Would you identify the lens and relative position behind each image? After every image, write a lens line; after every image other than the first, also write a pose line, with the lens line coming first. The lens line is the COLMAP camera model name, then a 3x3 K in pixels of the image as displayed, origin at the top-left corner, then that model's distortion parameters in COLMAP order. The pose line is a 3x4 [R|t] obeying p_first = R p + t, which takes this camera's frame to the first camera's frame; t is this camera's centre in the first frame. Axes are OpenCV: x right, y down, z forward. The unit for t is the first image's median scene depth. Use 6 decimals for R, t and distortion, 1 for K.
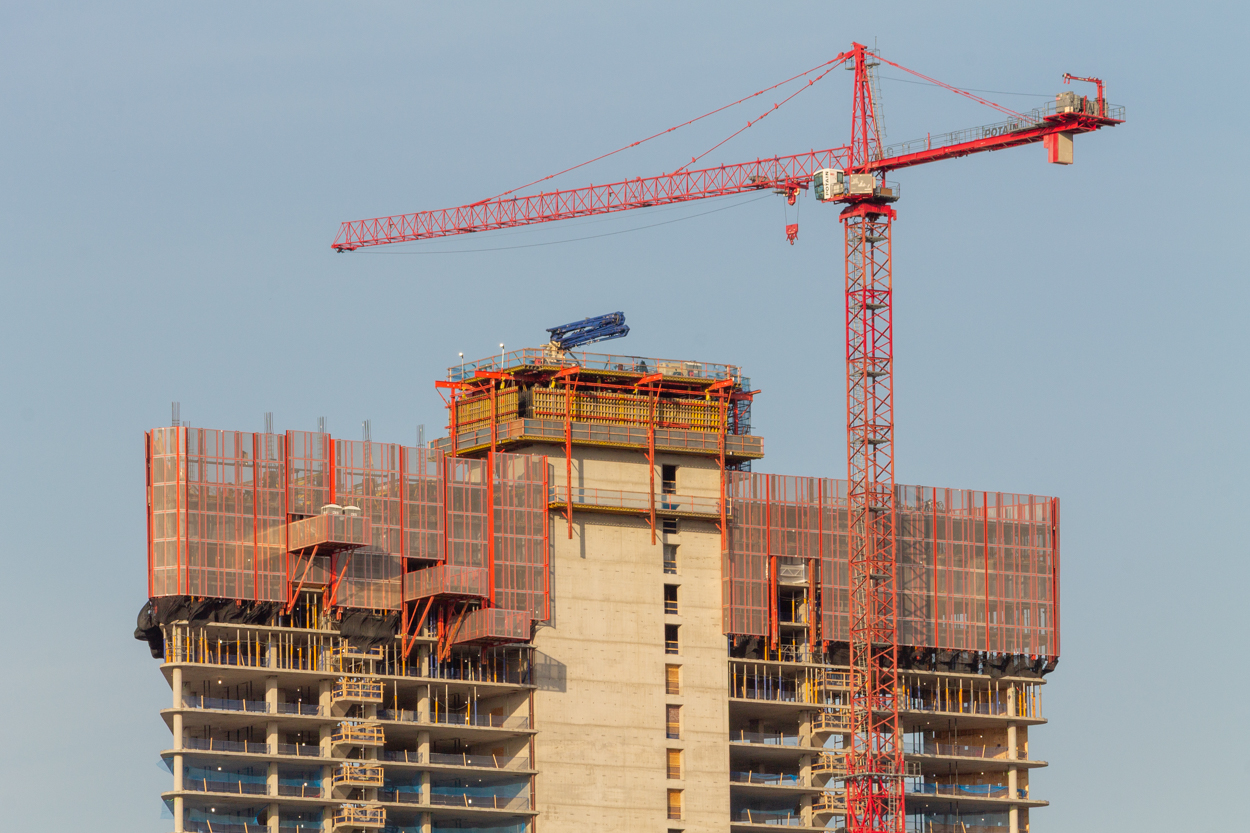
lens RADIAL K [[7387.5, 0, 625.0], [0, 7387.5, 416.5], [0, 0, 1]] dist [-0.127578, -10.597822]
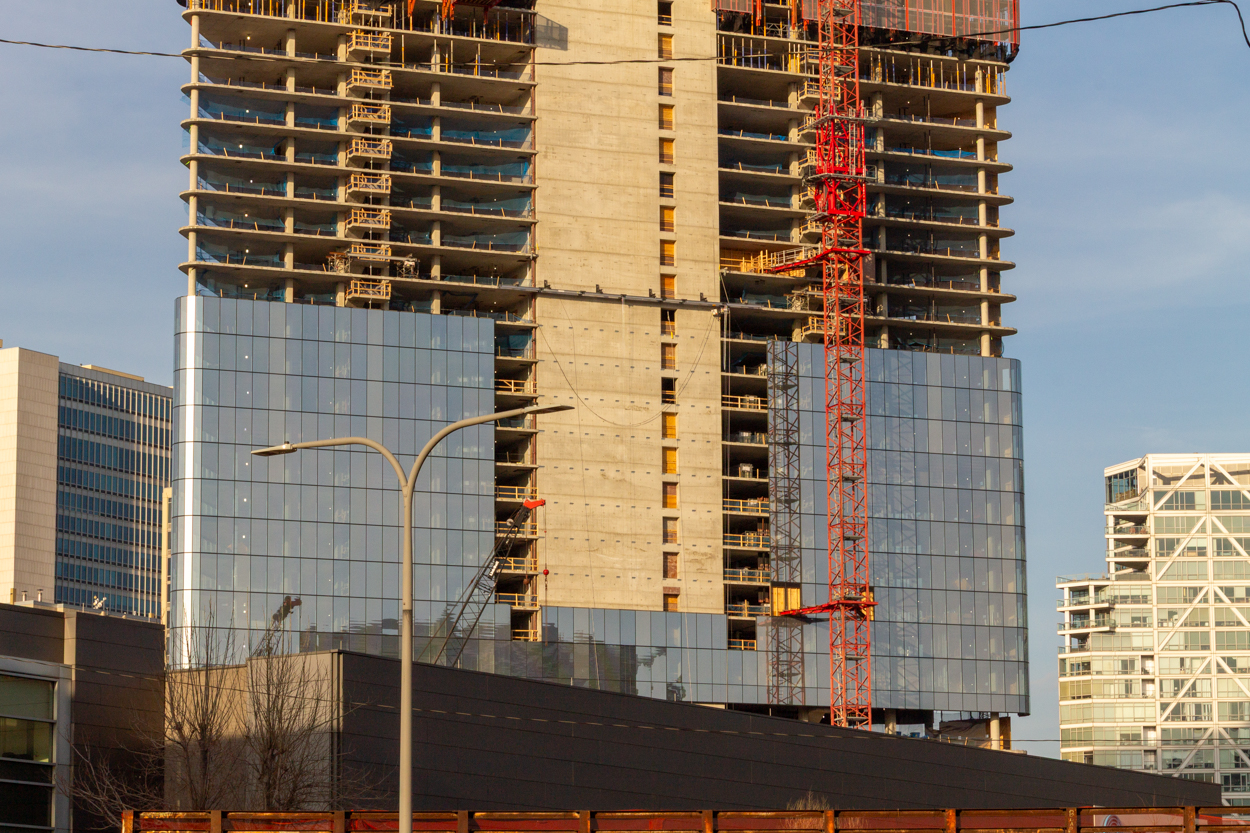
lens RADIAL K [[3141.8, 0, 625.0], [0, 3141.8, 416.5], [0, 0, 1]] dist [-0.015190, -0.176113]
pose [[0.984659, -0.022209, -0.173070, 0.084831], [0.021440, 0.999750, -0.006312, 0.097038], [0.173167, 0.002504, 0.984889, 0.509806]]
